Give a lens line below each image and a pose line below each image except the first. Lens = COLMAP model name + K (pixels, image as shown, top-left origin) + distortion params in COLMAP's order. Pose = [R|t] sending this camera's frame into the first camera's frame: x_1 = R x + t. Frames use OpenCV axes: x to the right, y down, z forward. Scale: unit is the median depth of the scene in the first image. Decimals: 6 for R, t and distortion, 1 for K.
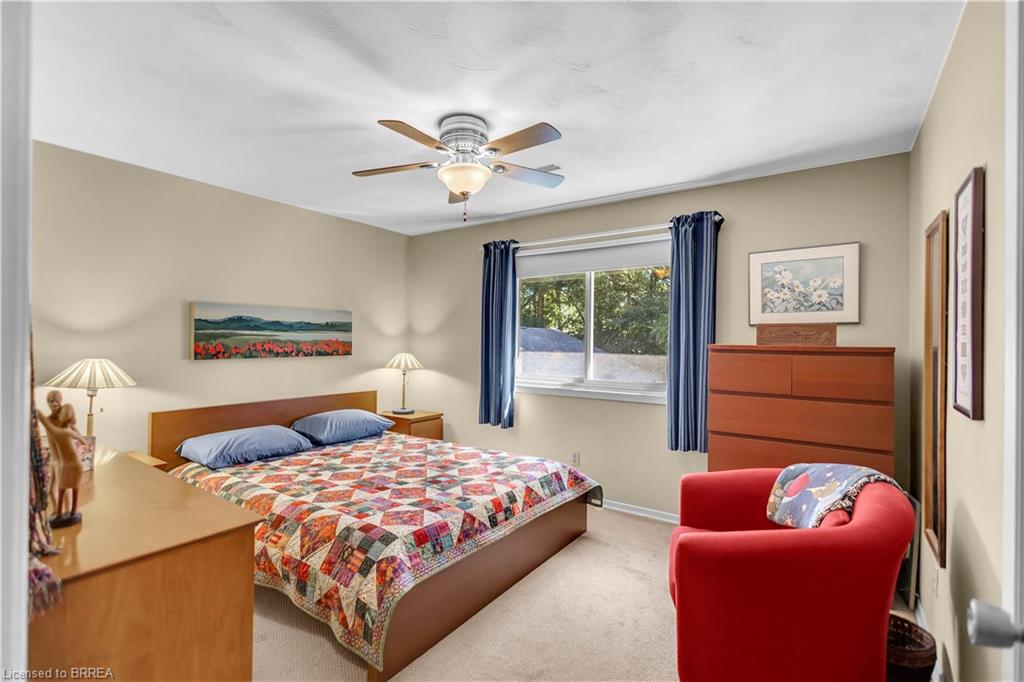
lens RADIAL K [[471.6, 0, 510.7], [0, 471.6, 338.2], [0, 0, 1]] dist [0.008970, -0.001050]
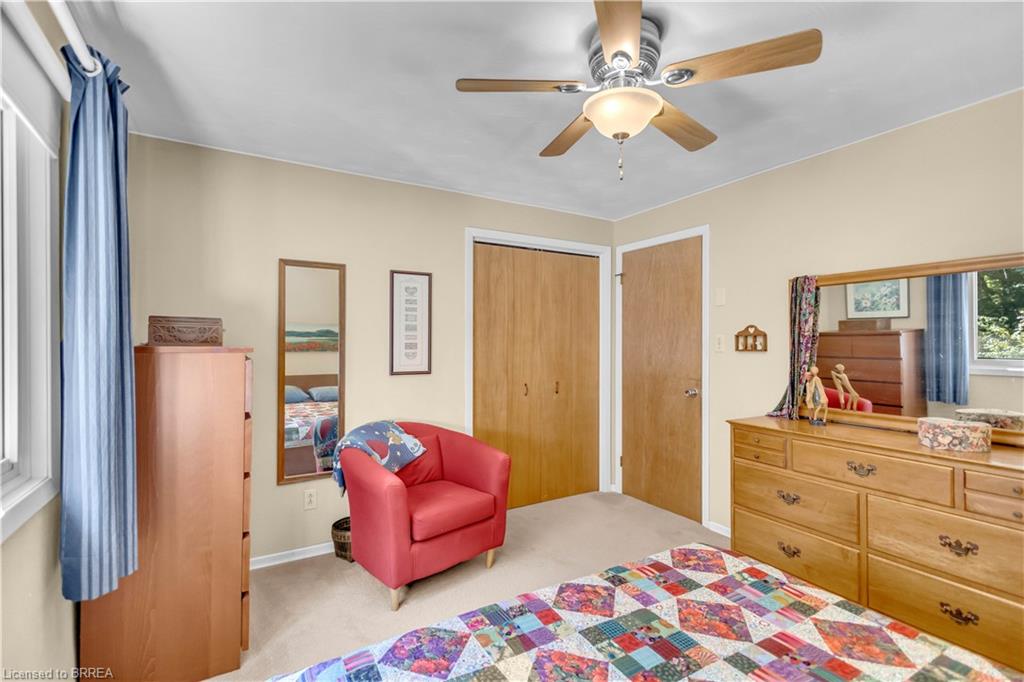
lens RADIAL K [[471.6, 0, 510.7], [0, 471.6, 338.2], [0, 0, 1]] dist [0.008970, -0.001050]
pose [[-0.912108, -0.008978, 0.409853, -0.231814], [-0.012766, 0.999897, -0.006507, 0.002647], [-0.409752, -0.011167, -0.912129, 1.648331]]
